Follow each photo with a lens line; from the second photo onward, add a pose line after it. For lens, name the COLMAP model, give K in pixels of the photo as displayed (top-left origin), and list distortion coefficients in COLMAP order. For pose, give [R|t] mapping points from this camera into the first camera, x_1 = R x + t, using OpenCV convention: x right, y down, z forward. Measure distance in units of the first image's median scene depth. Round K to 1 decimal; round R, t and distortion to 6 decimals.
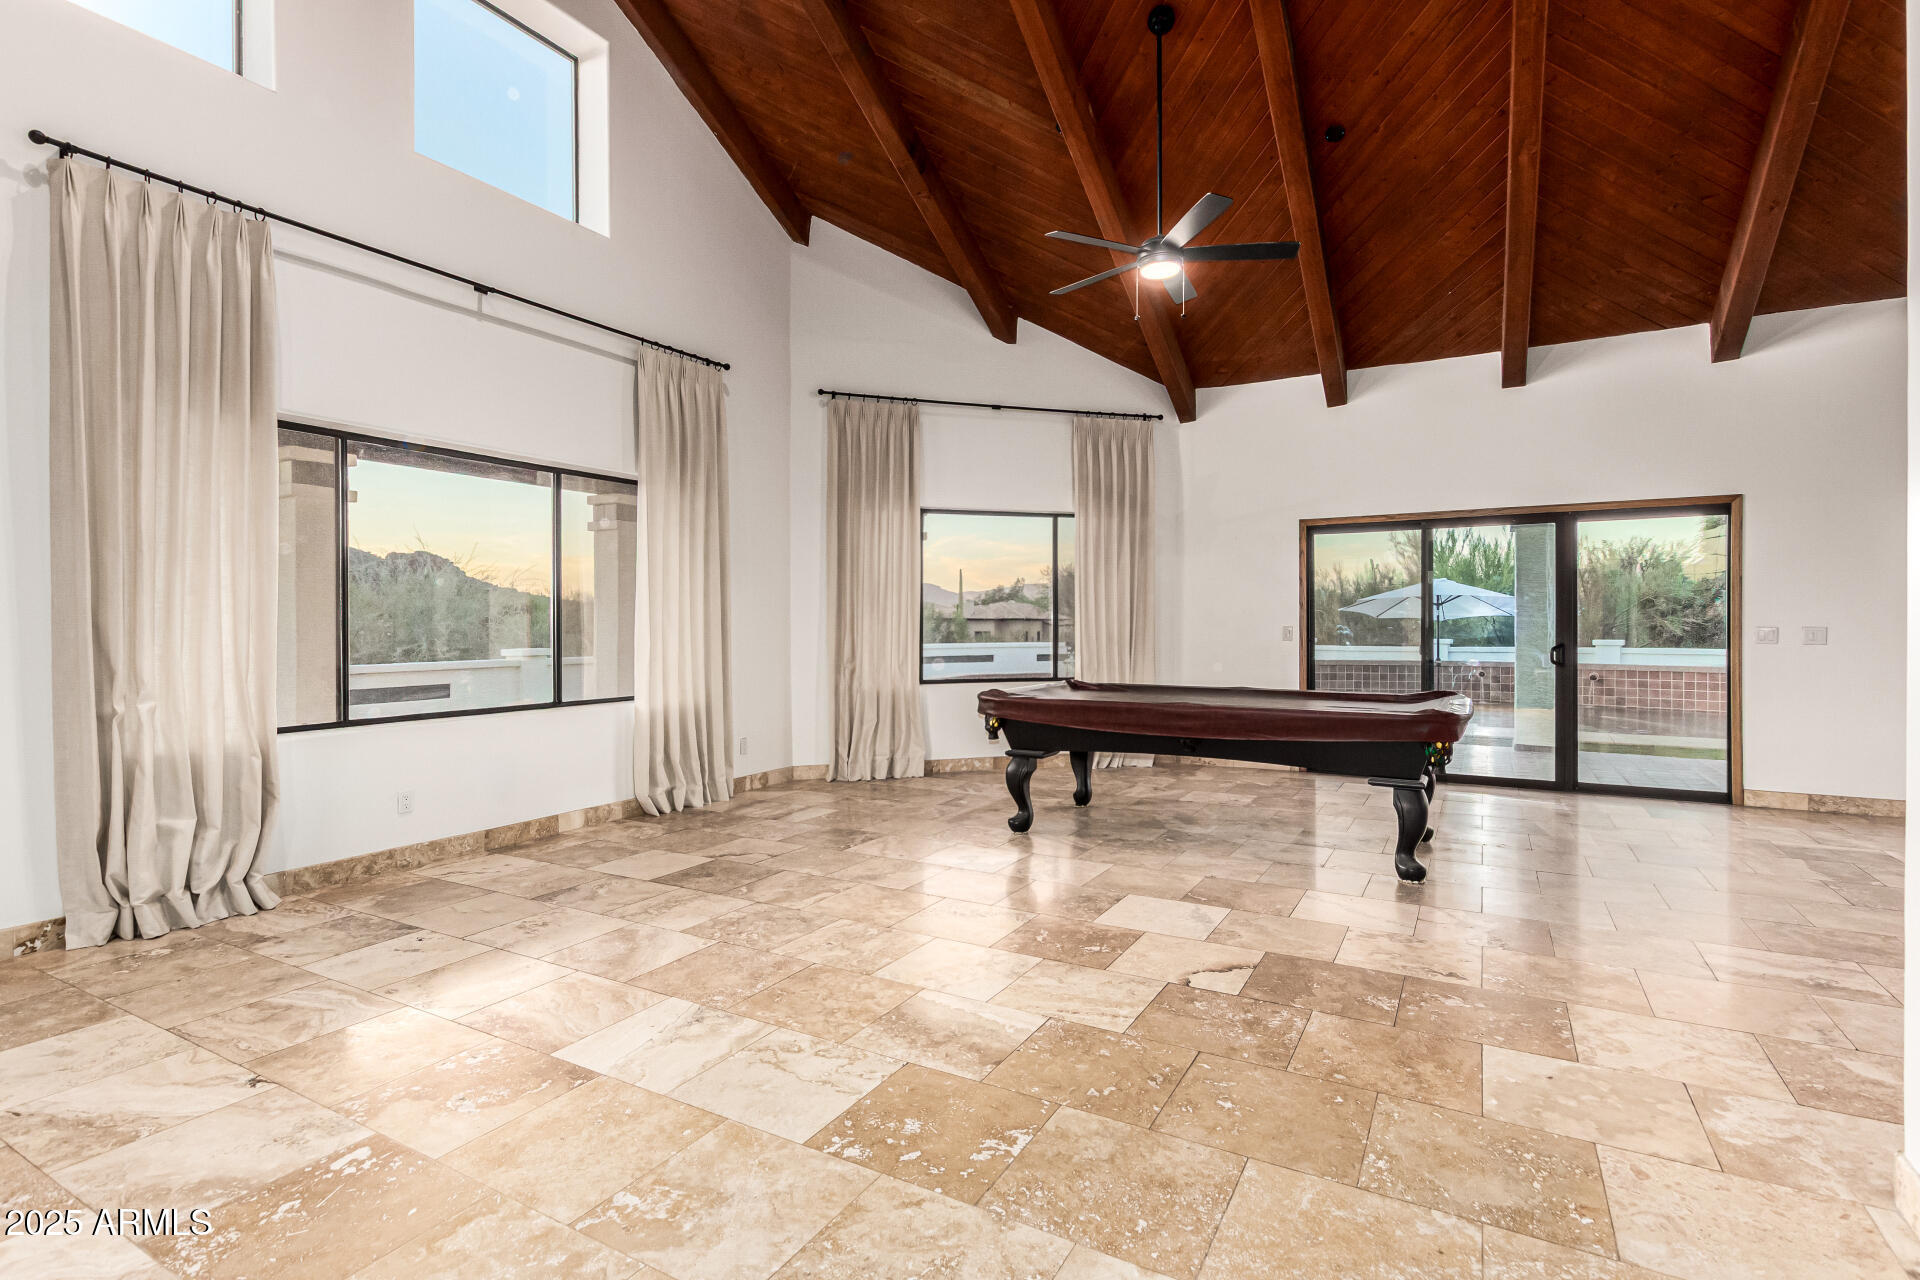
lens RADIAL K [[938.5, 0, 955.8], [0, 938.5, 639.5], [0, 0, 1]] dist [0.016723, -0.007979]
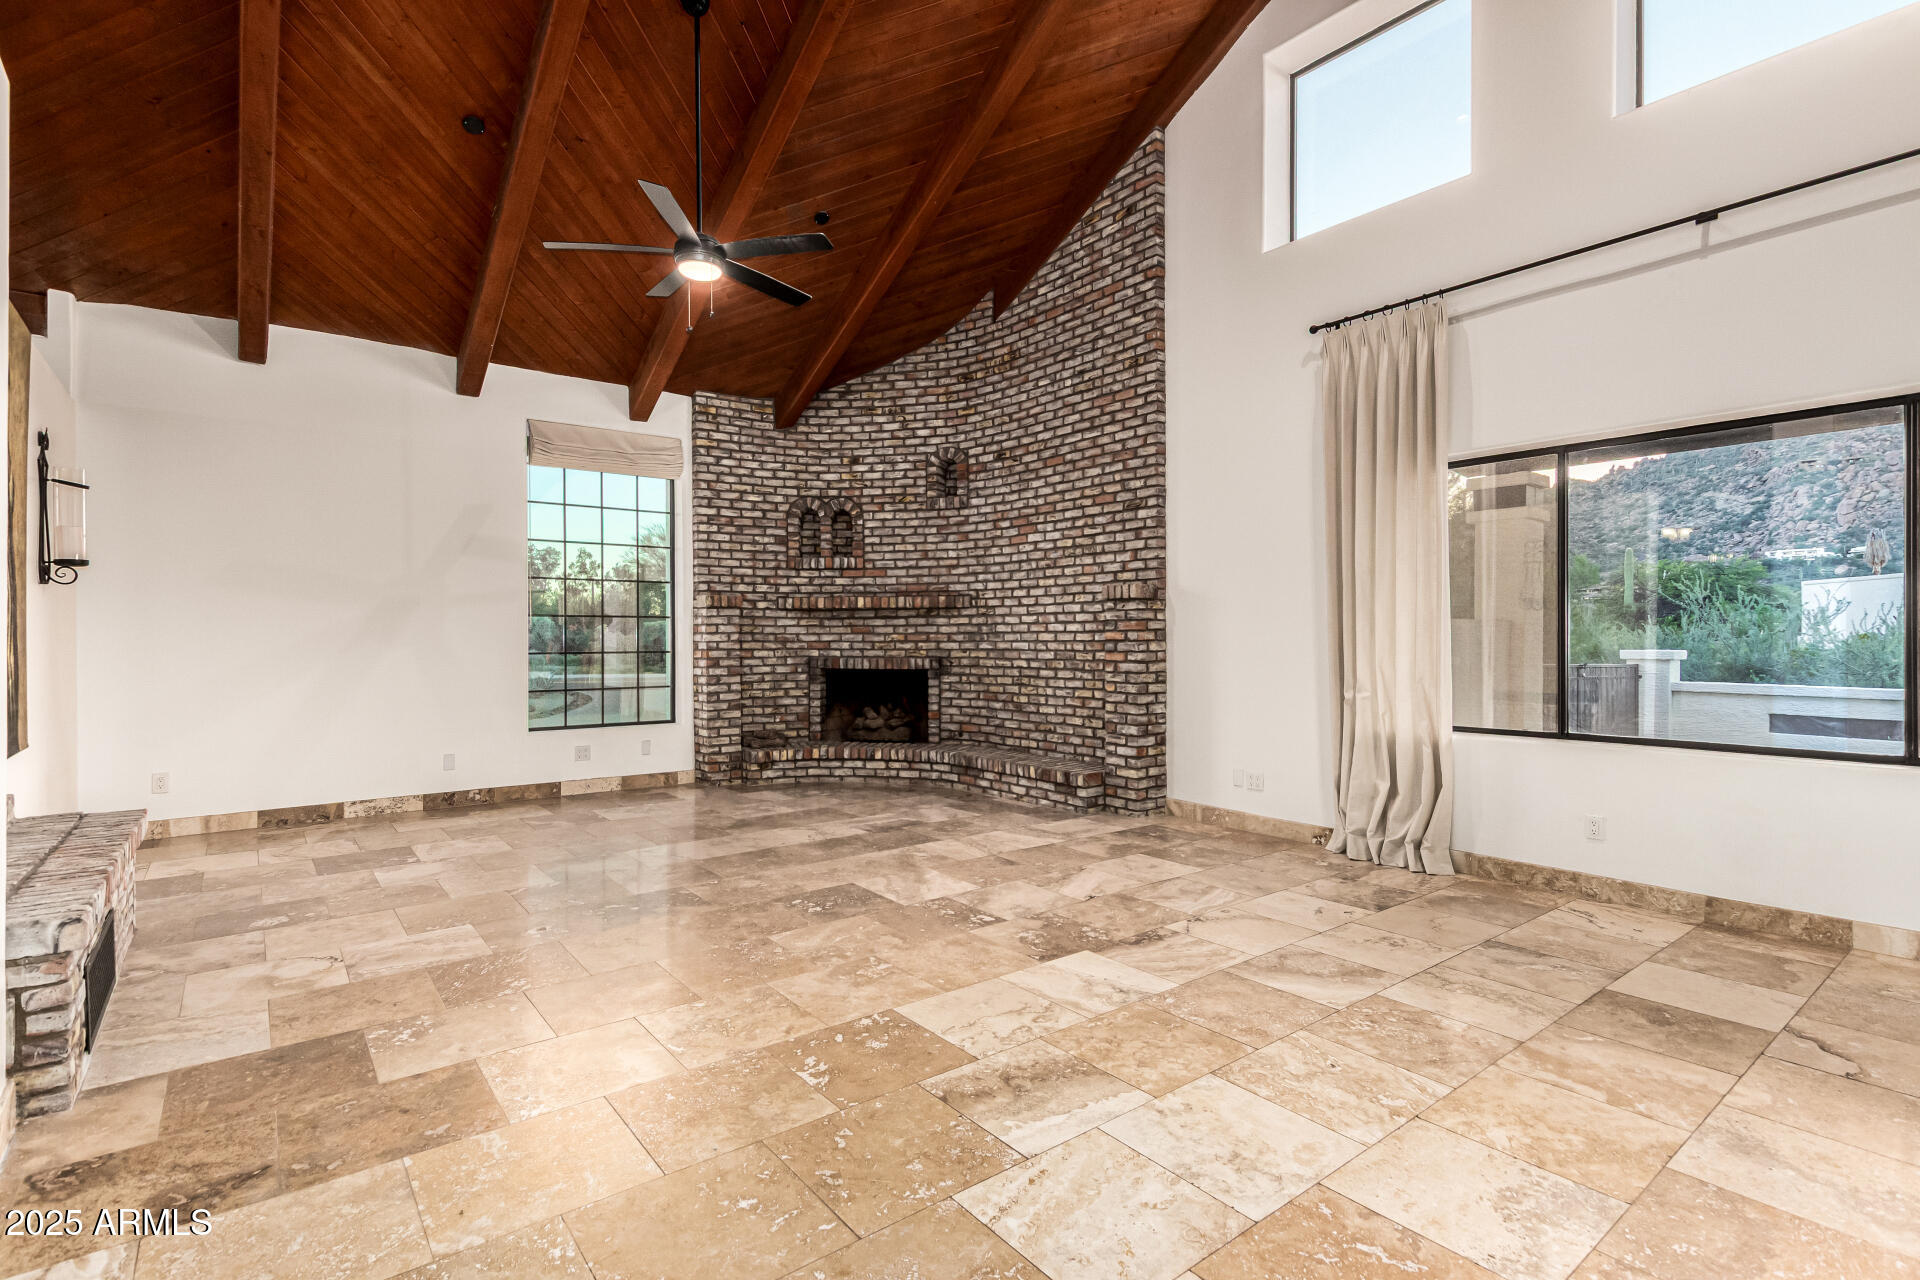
lens RADIAL K [[938.5, 0, 955.8], [0, 938.5, 639.5], [0, 0, 1]] dist [0.016723, -0.007979]
pose [[-0.405610, 0.004172, -0.914037, 0.771558], [-0.013234, 0.999858, 0.010436, -0.021391], [0.913951, 0.016329, -0.405497, 1.181015]]
